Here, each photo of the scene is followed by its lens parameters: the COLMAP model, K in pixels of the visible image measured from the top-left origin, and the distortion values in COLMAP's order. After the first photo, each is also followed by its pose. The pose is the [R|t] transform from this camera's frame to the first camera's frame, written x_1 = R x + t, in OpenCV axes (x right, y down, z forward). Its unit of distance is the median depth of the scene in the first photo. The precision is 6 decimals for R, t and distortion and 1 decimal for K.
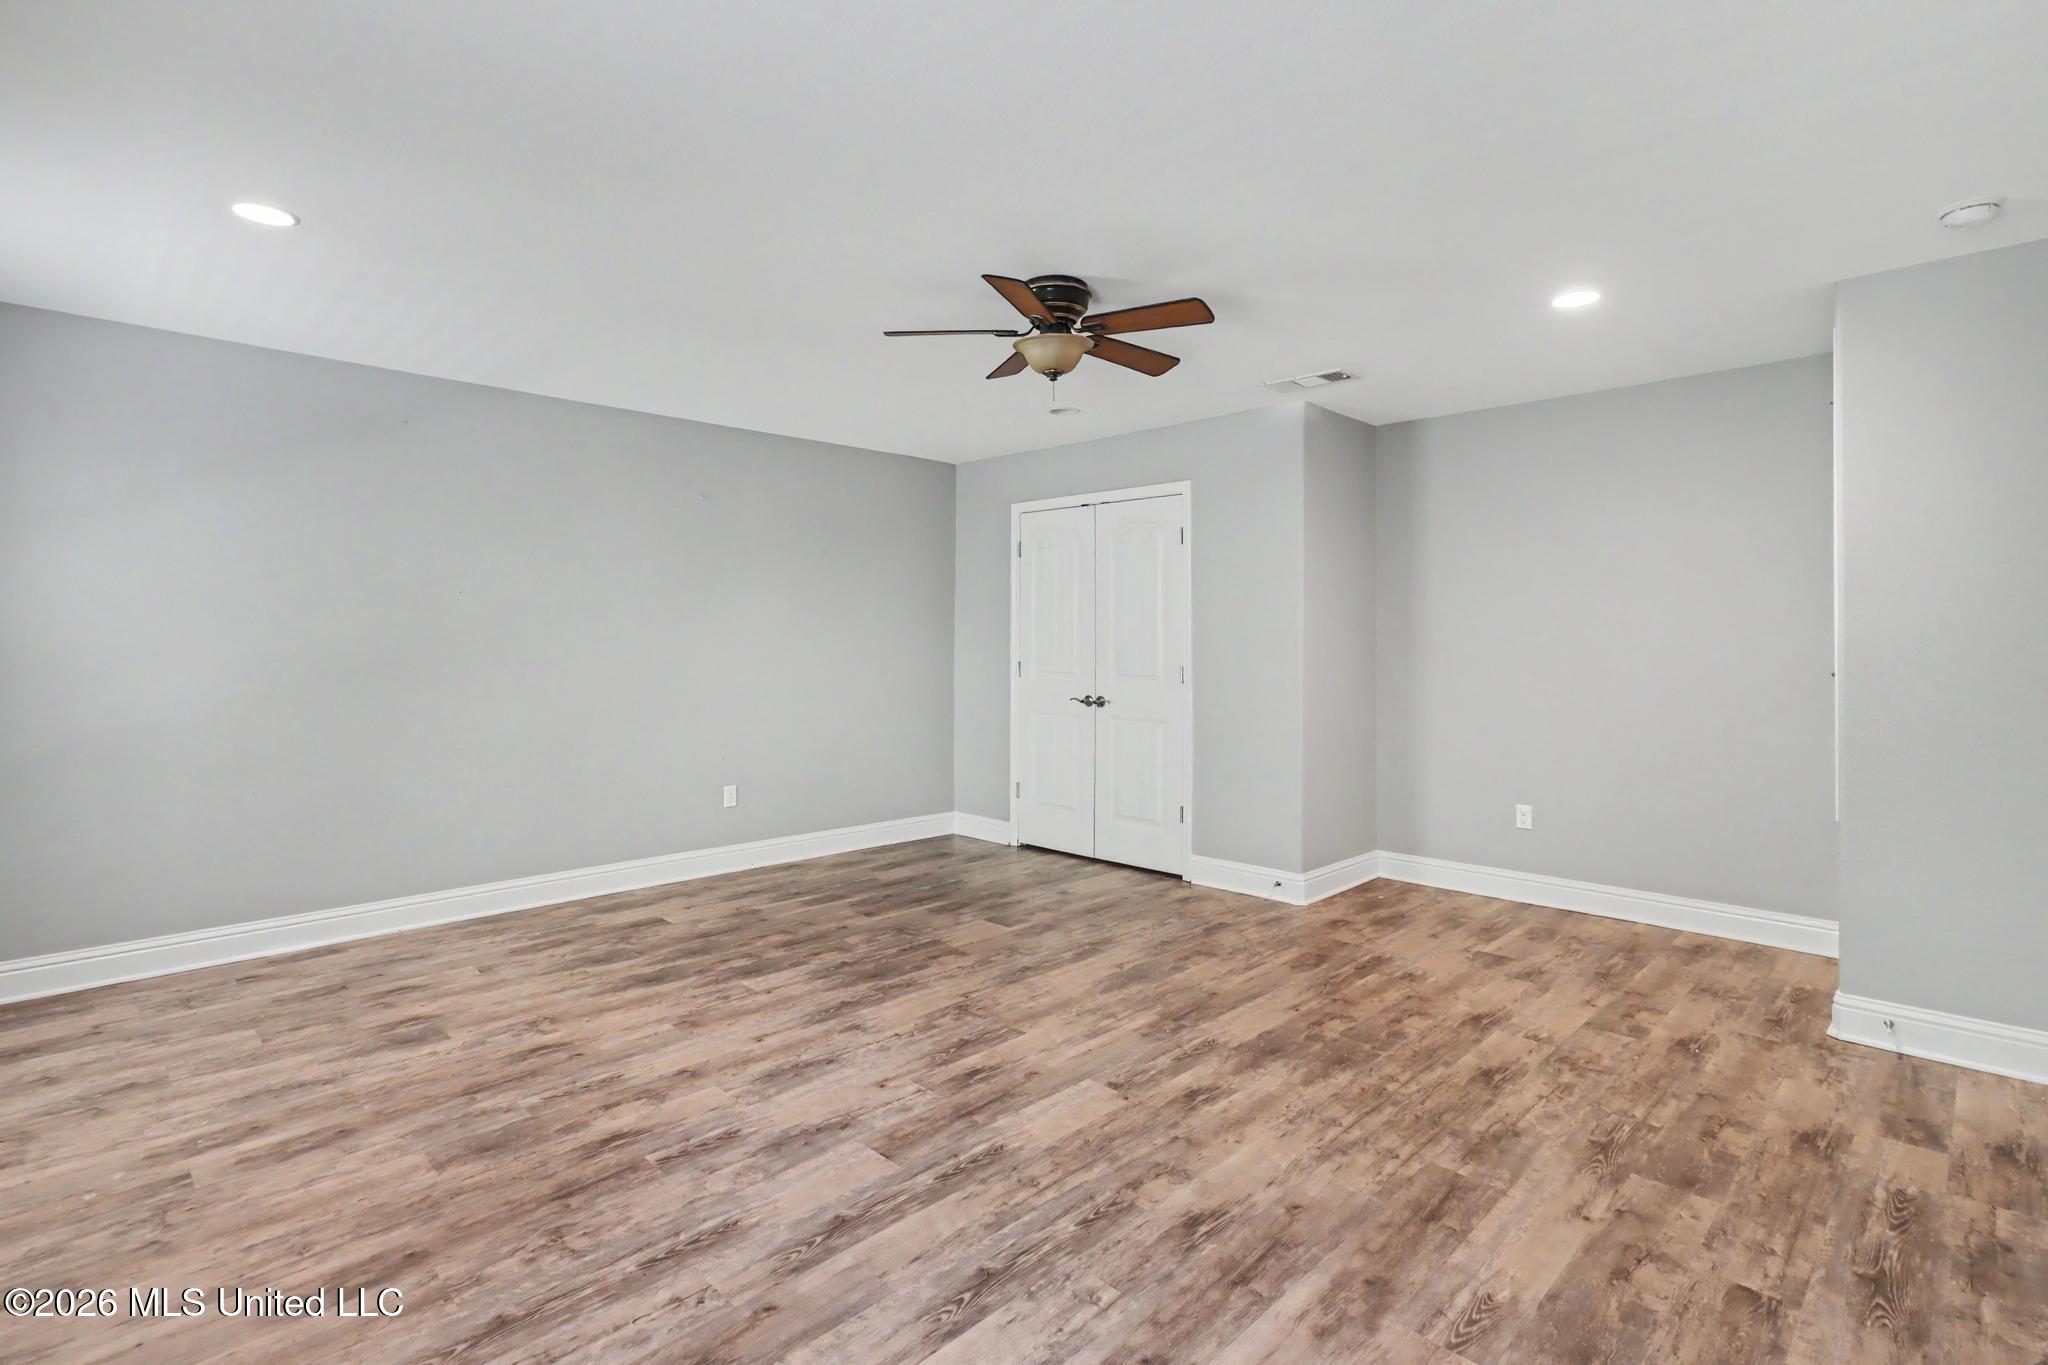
lens RADIAL K [[983.1, 0, 1012.9], [0, 983.1, 669.4], [0, 0, 1]] dist [-0.011713, 0.003520]
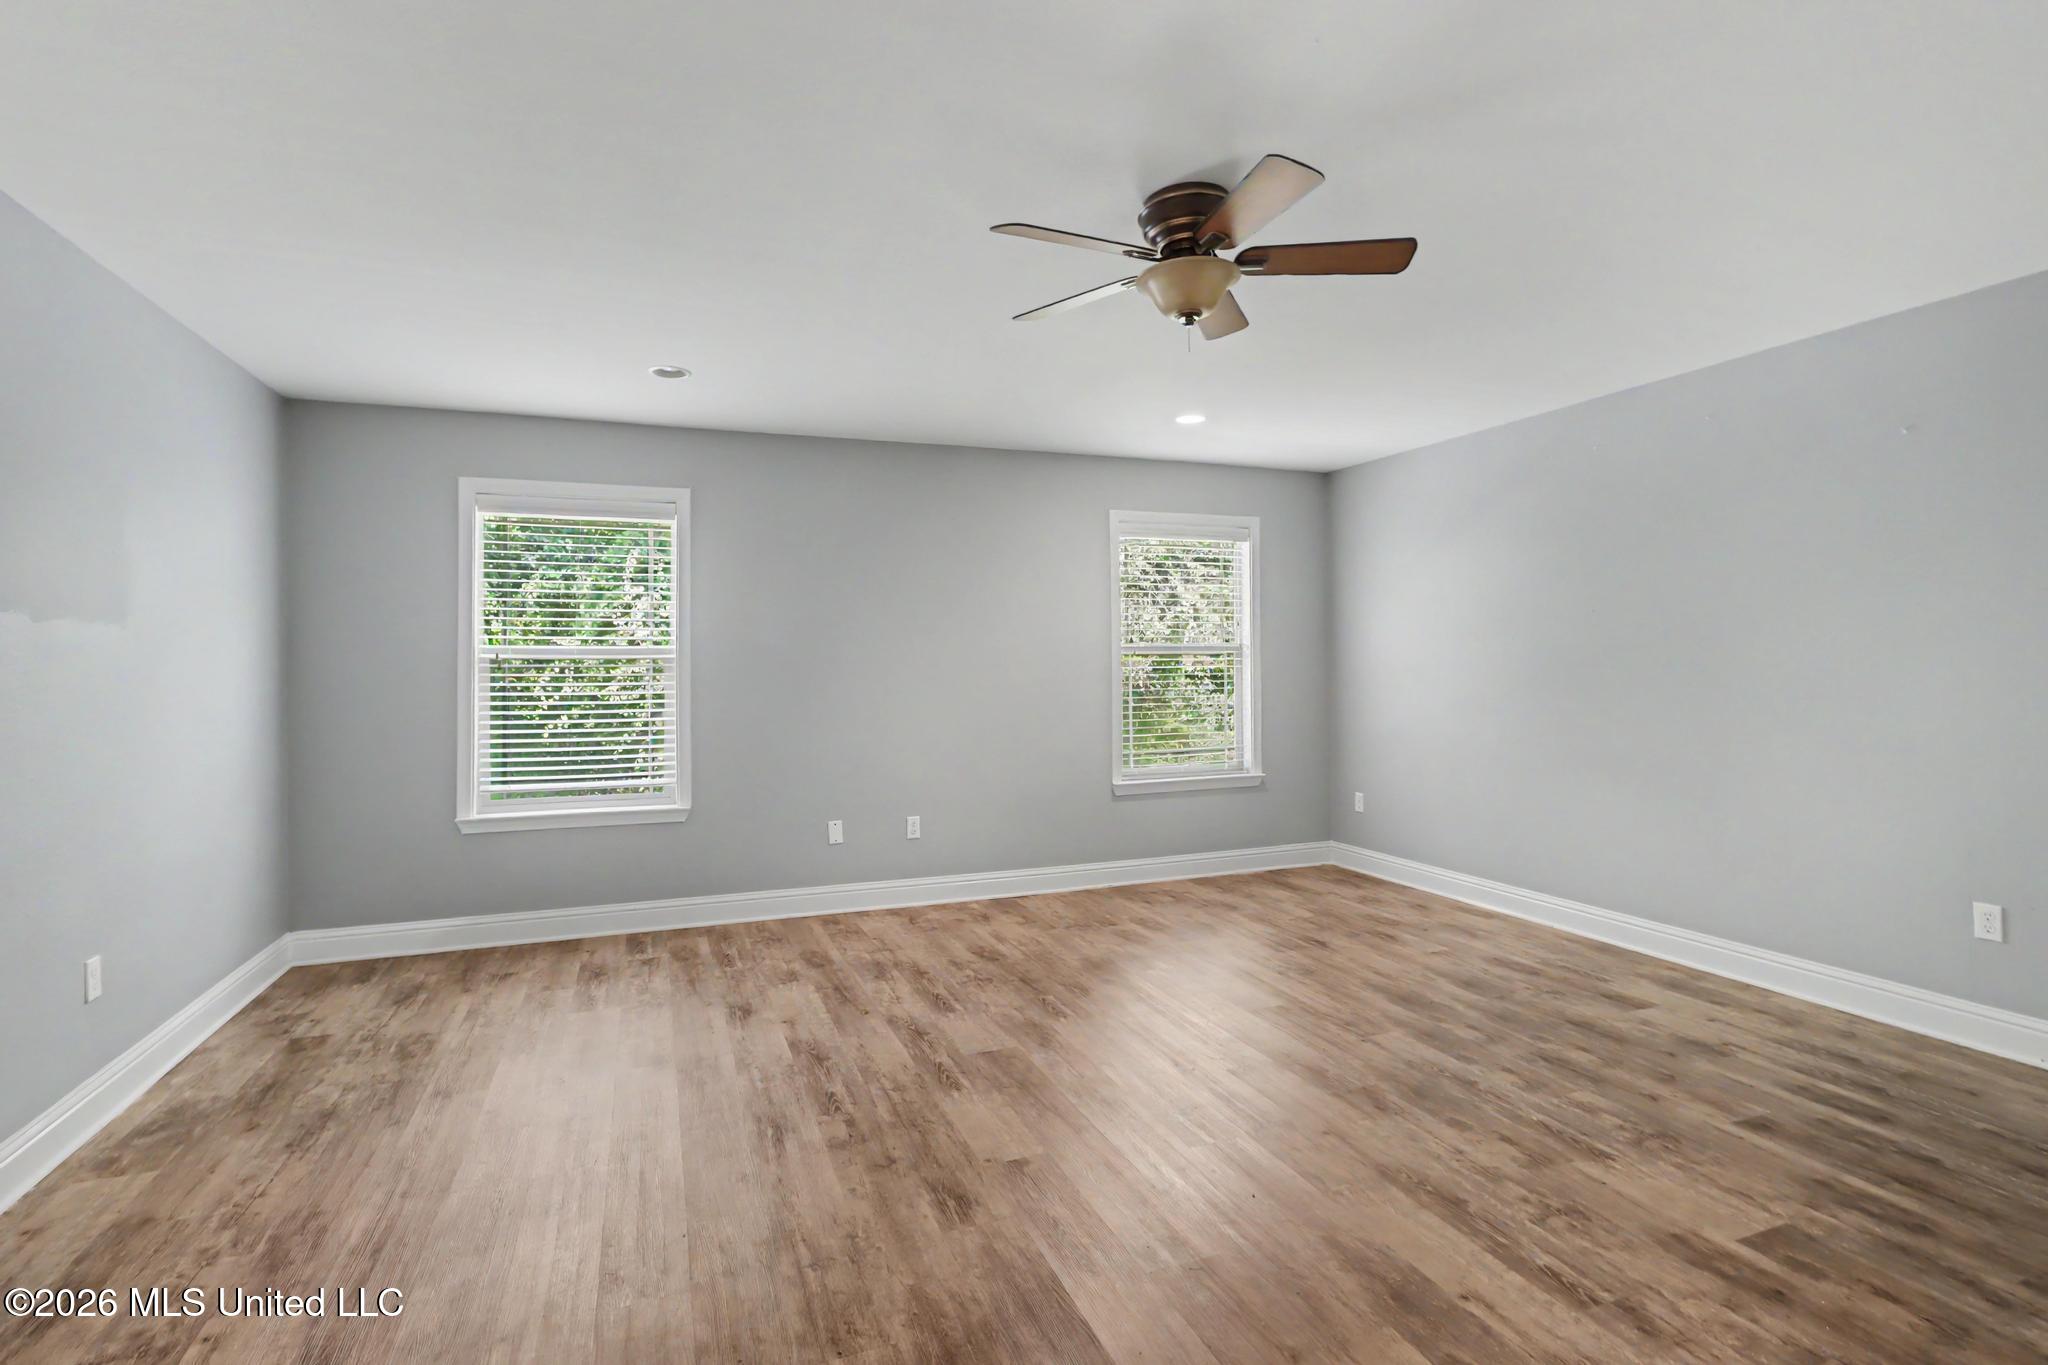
lens RADIAL K [[983.1, 0, 1014.7], [0, 983.1, 676.9], [0, 0, 1]] dist [-0.011713, 0.003520]
pose [[-0.415518, 0.010786, -0.909521, 0.977216], [-0.017928, 0.999638, 0.020045, -0.034080], [0.909408, 0.024635, -0.415174, 1.458747]]
